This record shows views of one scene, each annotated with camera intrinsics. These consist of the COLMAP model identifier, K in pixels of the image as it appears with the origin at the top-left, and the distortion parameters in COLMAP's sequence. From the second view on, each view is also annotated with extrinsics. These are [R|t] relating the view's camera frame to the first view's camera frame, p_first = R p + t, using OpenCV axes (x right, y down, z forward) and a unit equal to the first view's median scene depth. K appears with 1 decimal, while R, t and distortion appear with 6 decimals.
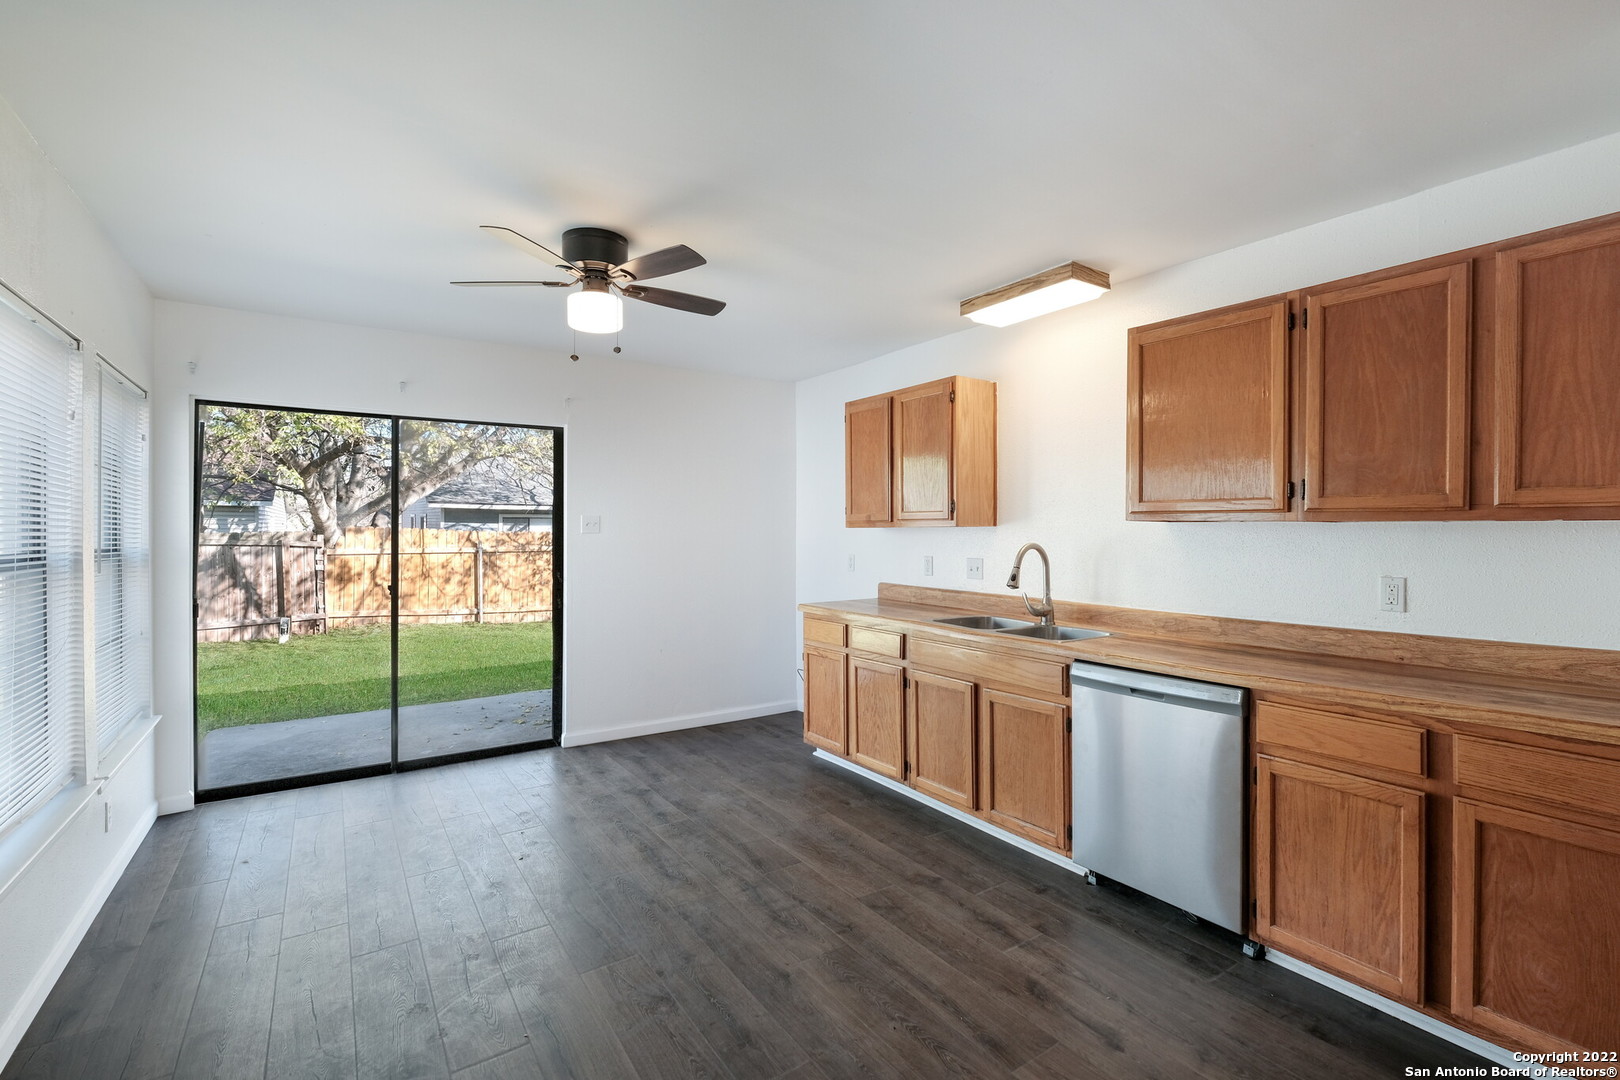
lens RADIAL K [[730.8, 0, 833.2], [0, 730.8, 532.1], [0, 0, 1]] dist [-0.019648, 0.000099]
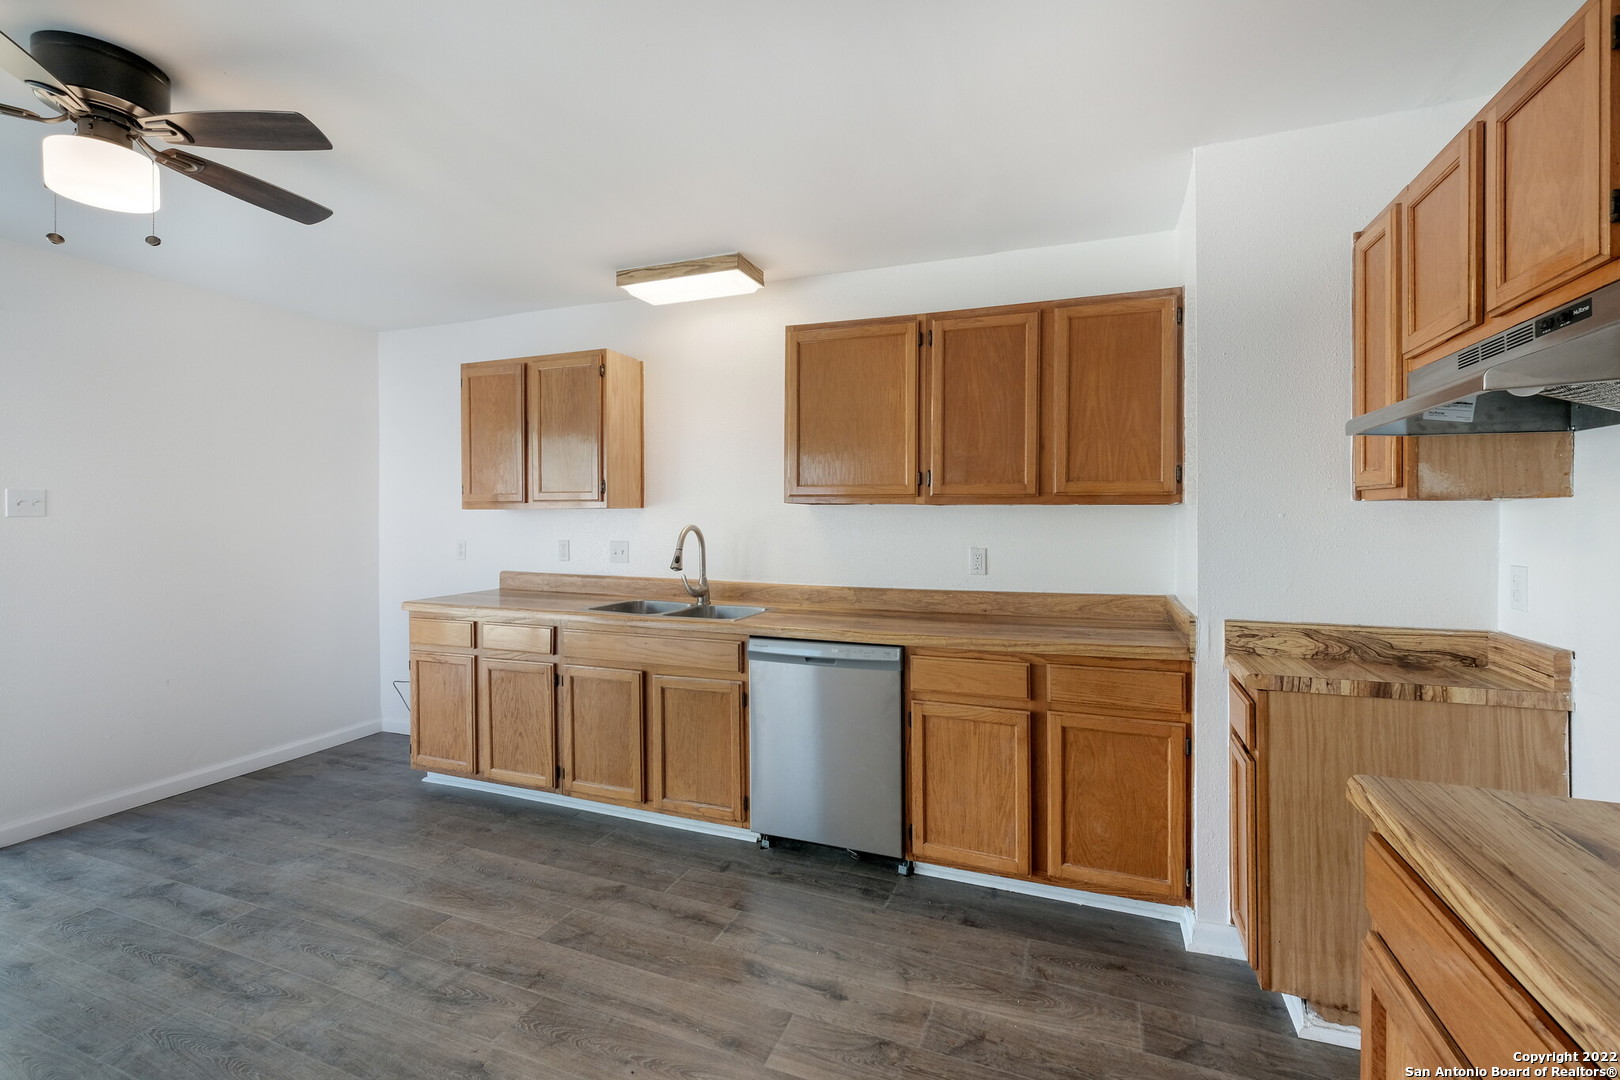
lens RADIAL K [[698.7, 0, 815.1], [0, 698.7, 517.5], [0, 0, 1]] dist [-0.001620, -0.000728]
pose [[0.821912, -0.003761, 0.569603, -0.162668], [0.002124, 0.999991, 0.003538, 0.002252], [-0.569611, -0.001698, 0.821913, 0.129397]]
